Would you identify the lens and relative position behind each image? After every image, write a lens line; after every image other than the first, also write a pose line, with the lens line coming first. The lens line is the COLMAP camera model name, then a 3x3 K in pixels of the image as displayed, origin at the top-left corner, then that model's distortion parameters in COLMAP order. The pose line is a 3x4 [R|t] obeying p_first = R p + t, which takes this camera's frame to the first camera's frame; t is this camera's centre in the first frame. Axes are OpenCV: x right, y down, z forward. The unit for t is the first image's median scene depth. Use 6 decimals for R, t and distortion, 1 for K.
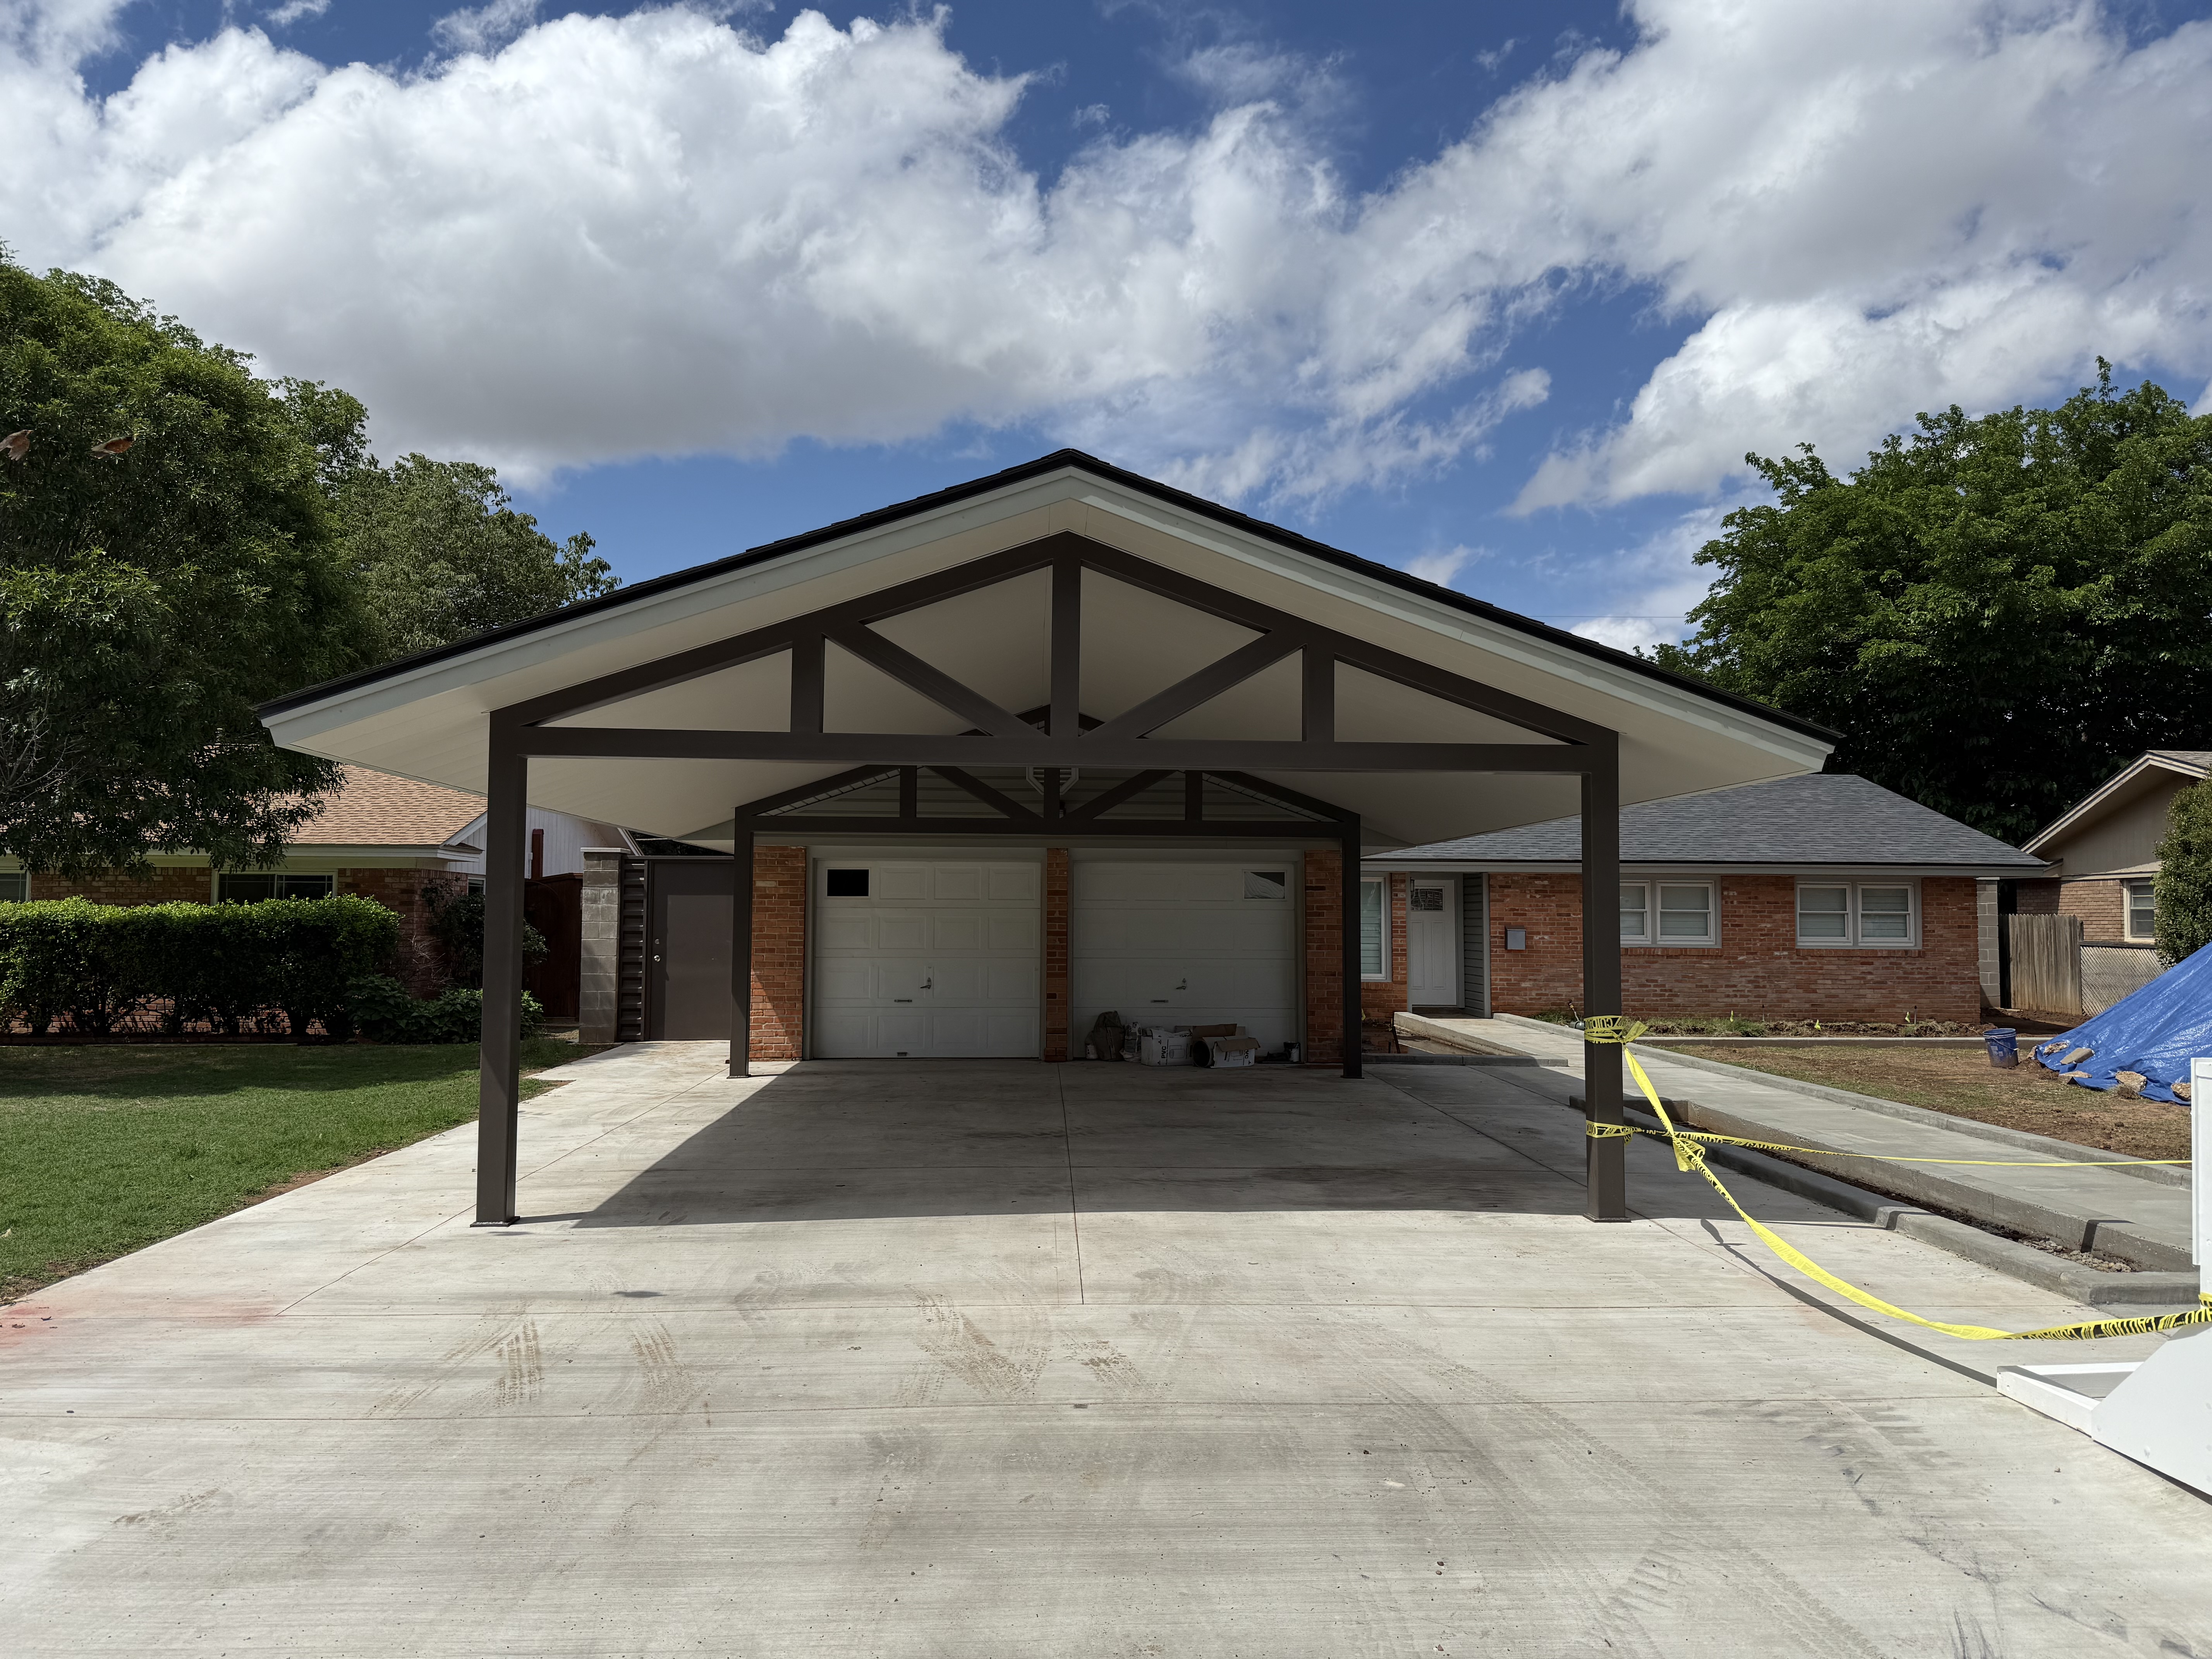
lens RADIAL K [[1541.3, 0, 1111.9], [0, 1541.3, 814.1], [0, 0, 1]] dist [0.045963, -0.059412]
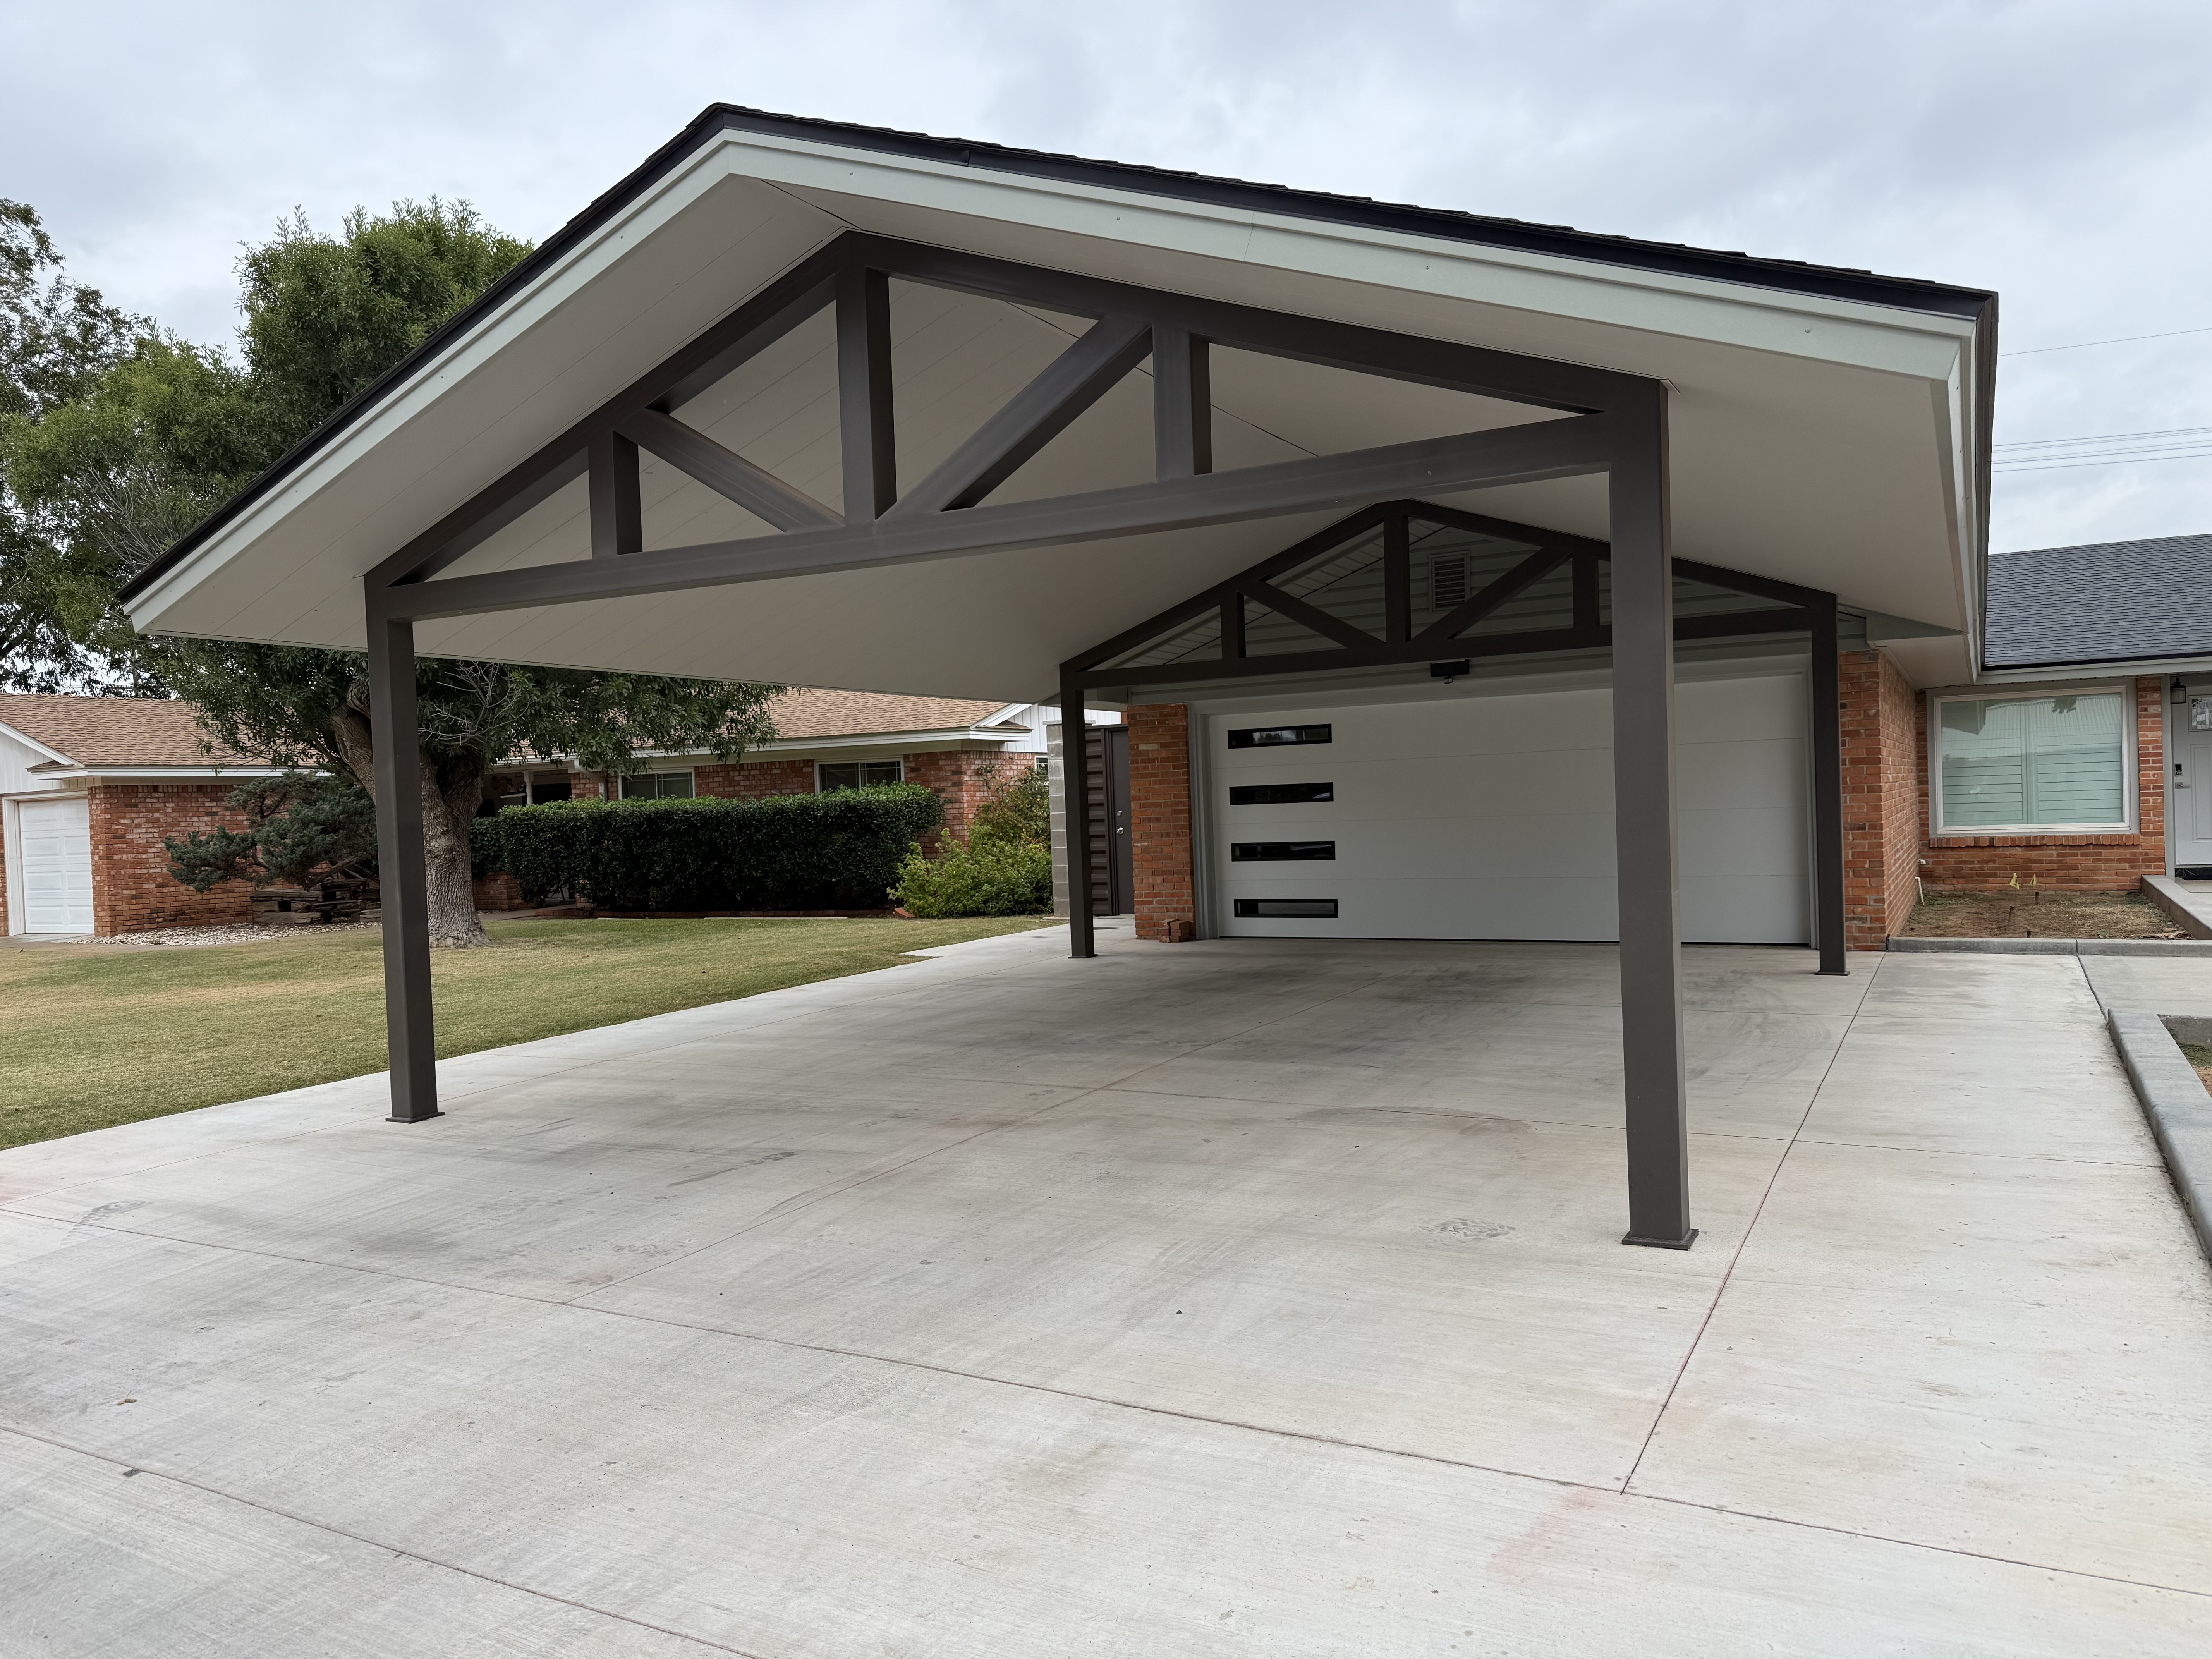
lens RADIAL K [[1541.3, 0, 1125.9], [0, 1541.3, 843.2], [0, 0, 1]] dist [0.045963, -0.059412]
pose [[0.850373, -0.024398, -0.525615, 0.212442], [0.079067, 0.993507, 0.081803, 0.023742], [0.520206, -0.111122, 0.846781, 0.197853]]
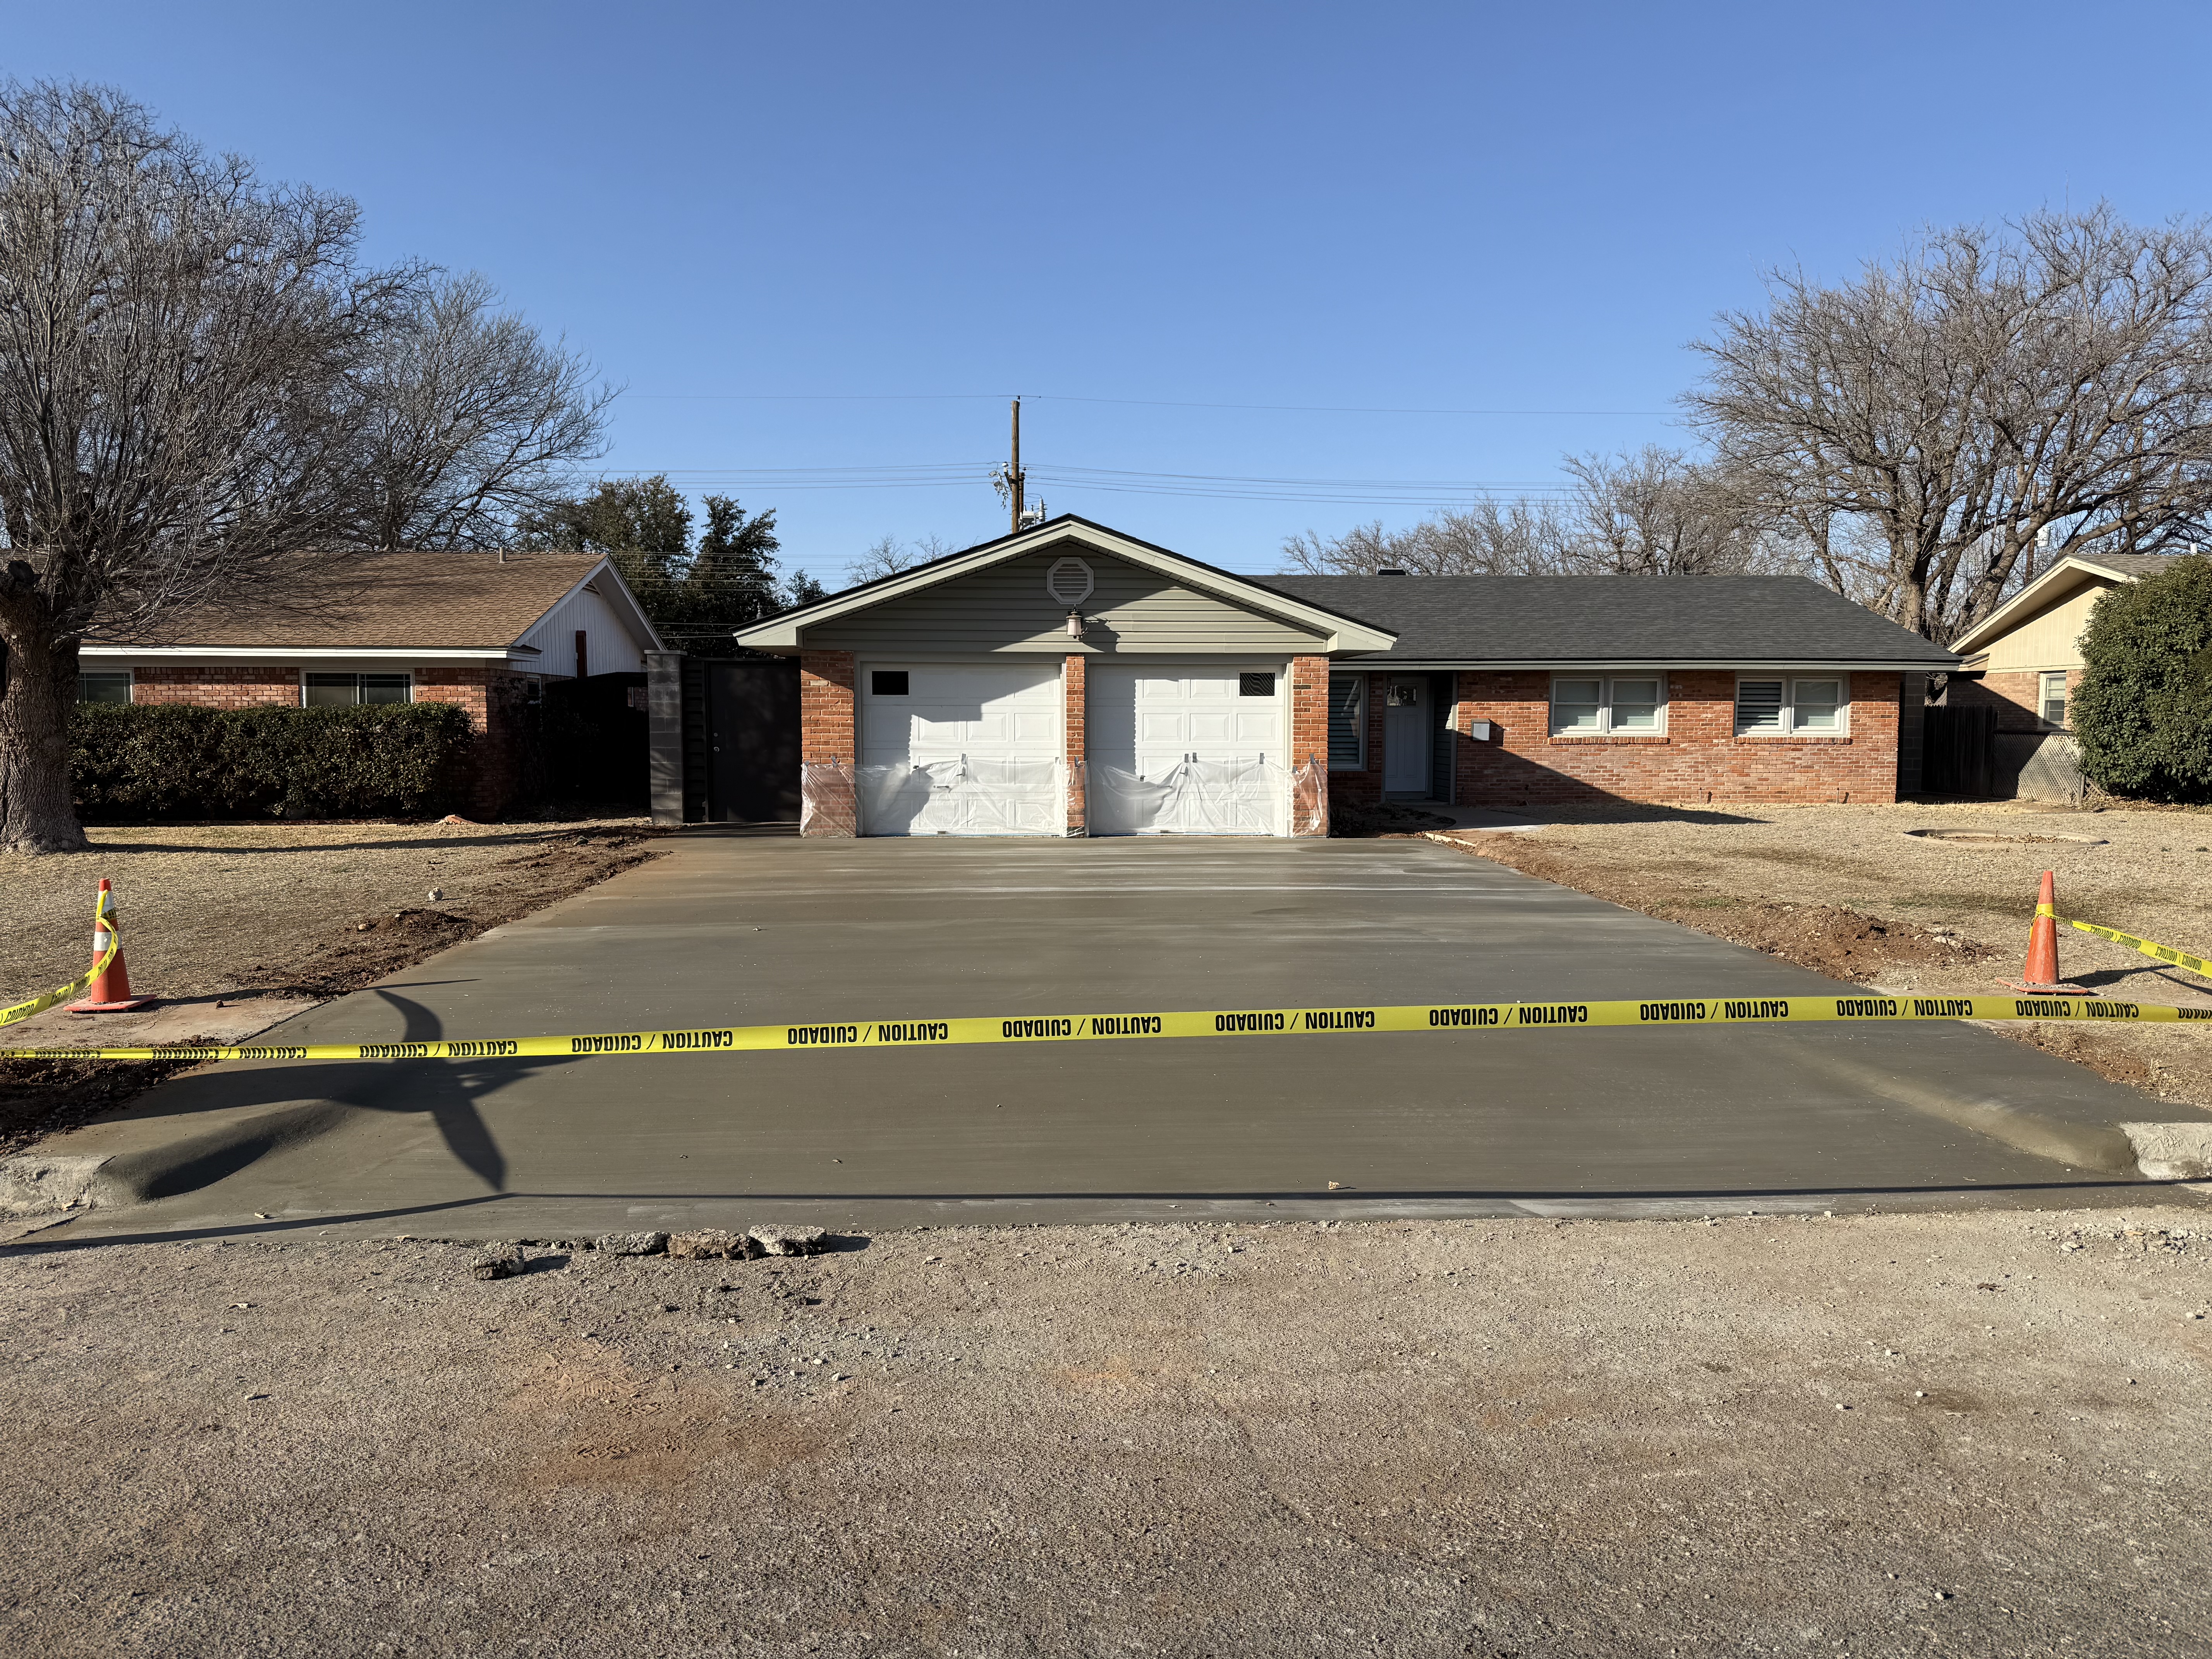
lens RADIAL K [[1541.3, 0, 1114.0], [0, 1541.3, 841.9], [0, 0, 1]] dist [0.045963, -0.059412]
pose [[0.999892, -0.004798, 0.013862, -0.020883], [0.002672, 0.988748, 0.149565, -0.007664], [-0.014424, -0.149512, 0.988655, -0.128035]]
